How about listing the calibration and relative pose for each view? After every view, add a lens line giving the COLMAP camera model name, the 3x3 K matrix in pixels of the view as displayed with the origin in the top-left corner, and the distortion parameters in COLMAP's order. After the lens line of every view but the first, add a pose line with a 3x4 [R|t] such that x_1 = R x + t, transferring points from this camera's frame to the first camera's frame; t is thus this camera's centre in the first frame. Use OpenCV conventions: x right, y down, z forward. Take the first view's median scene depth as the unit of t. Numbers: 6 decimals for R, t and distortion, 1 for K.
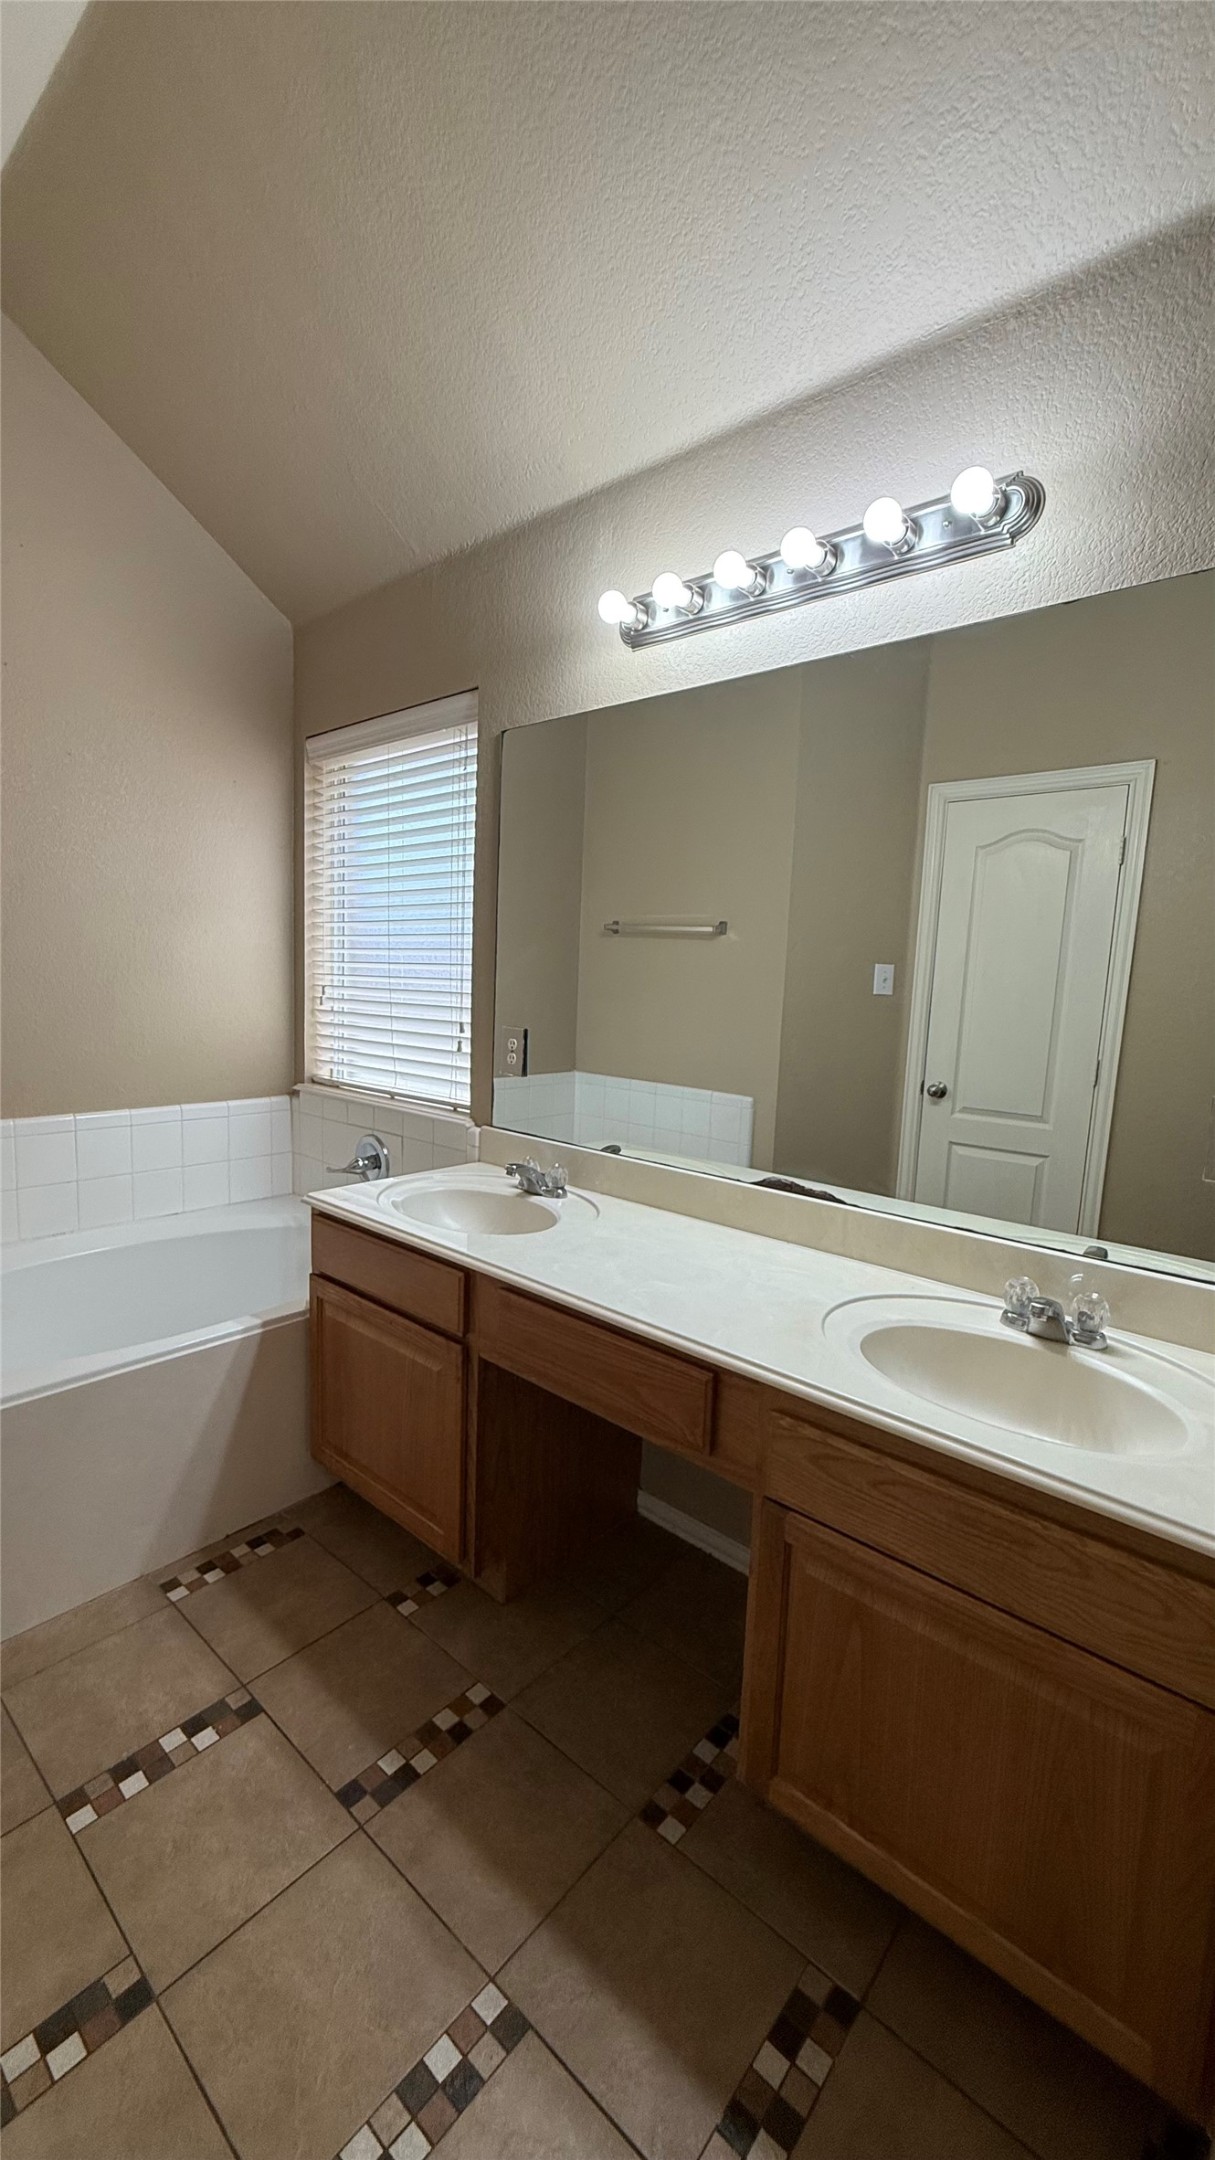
lens RADIAL K [[861.1, 0, 610.5], [0, 861.1, 1071.3], [0, 0, 1]] dist [-0.002918, 0.000708]
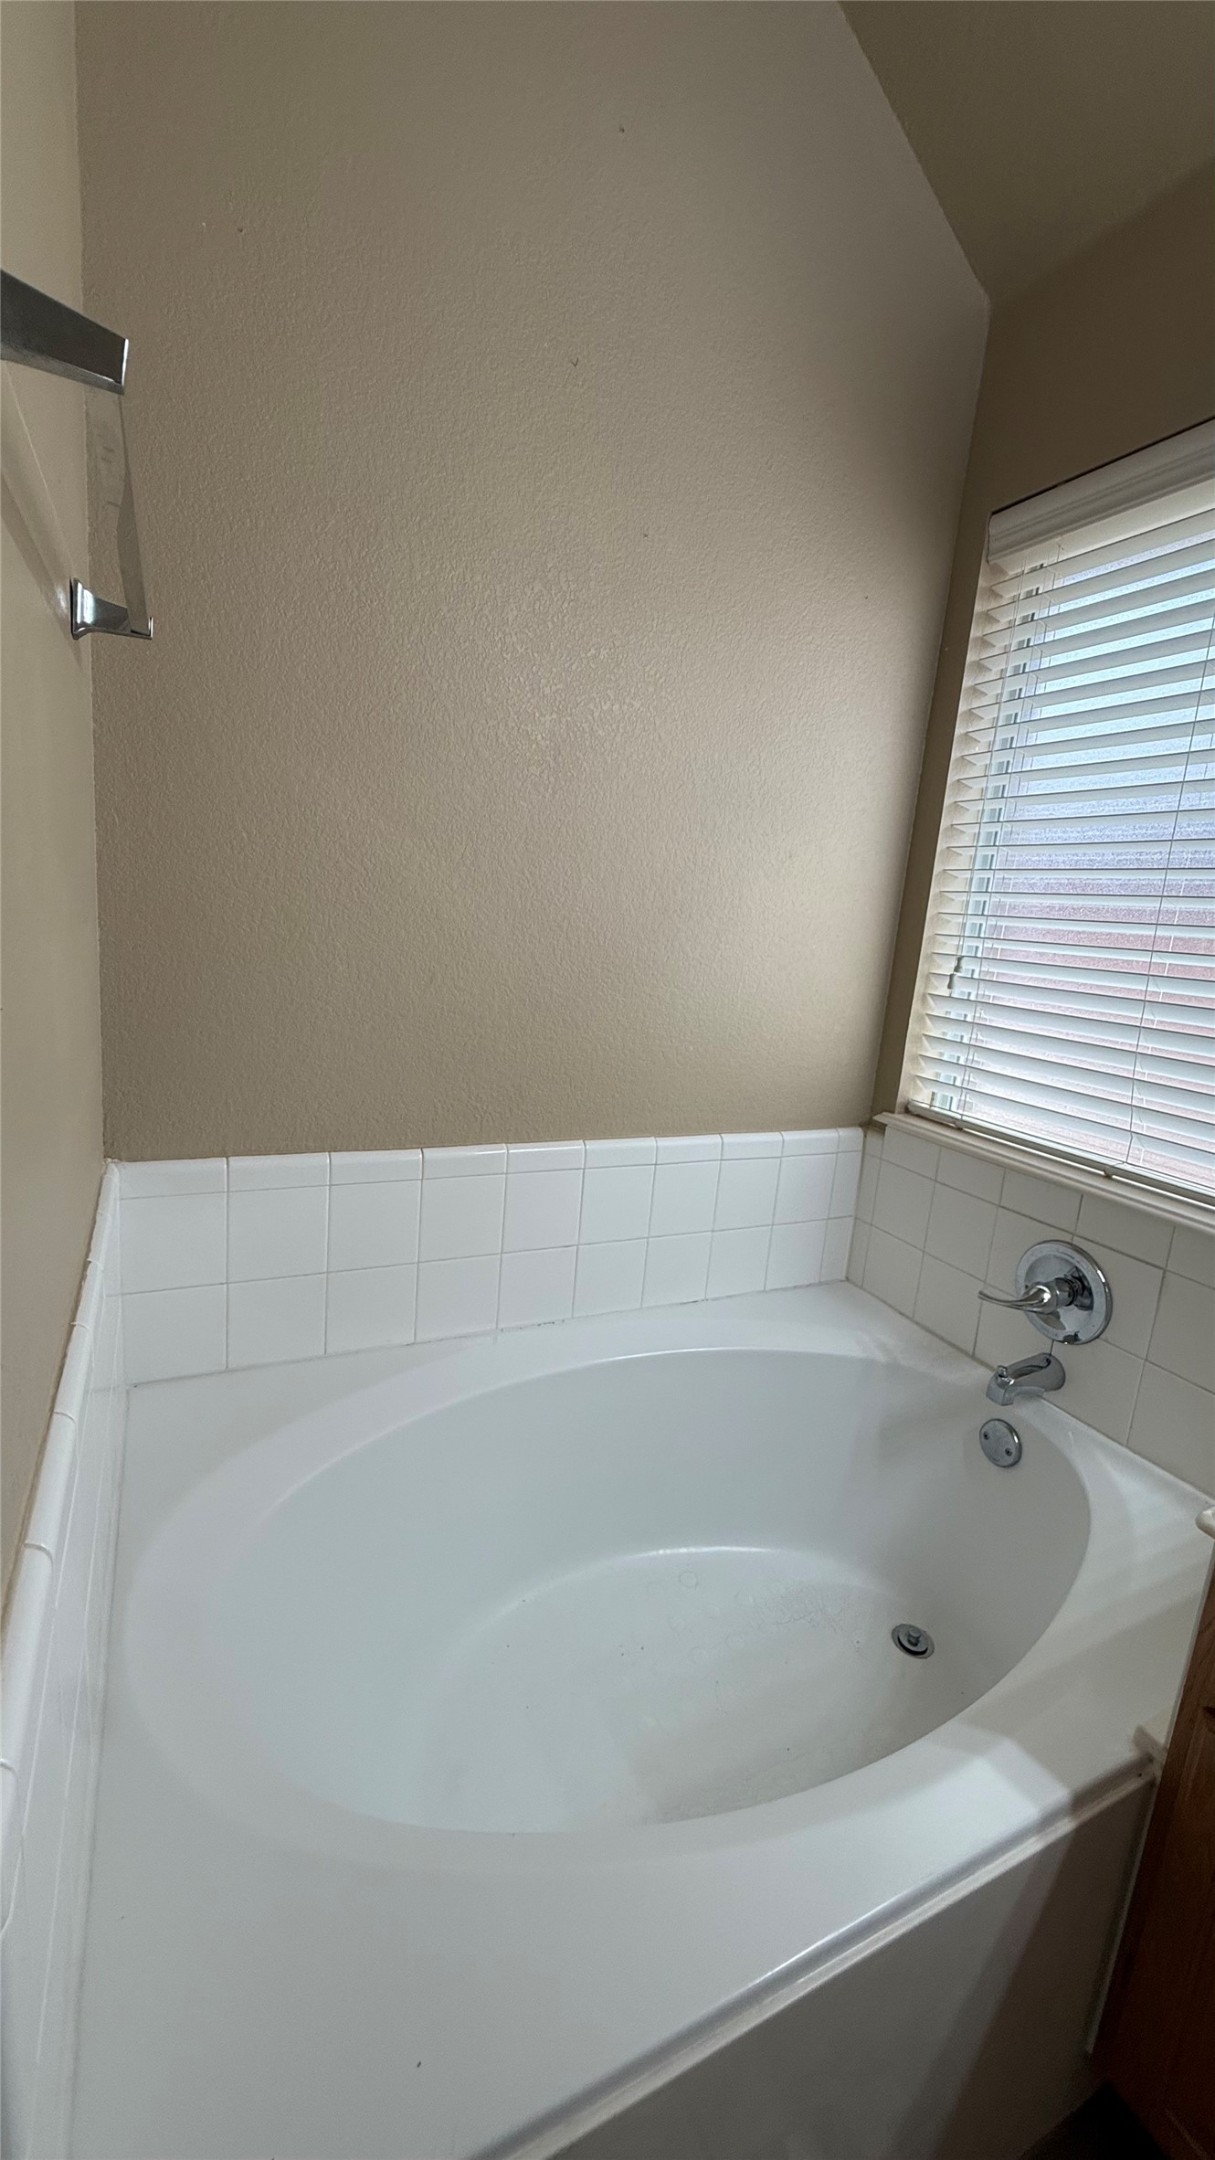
lens RADIAL K [[861.1, 0, 599.1], [0, 861.1, 1071.5], [0, 0, 1]] dist [-0.002918, 0.000708]
pose [[0.922526, 0.112968, -0.369030, -0.467869], [-0.094486, 0.993212, 0.067843, -0.053327], [0.374189, -0.027719, 0.926938, 0.510500]]
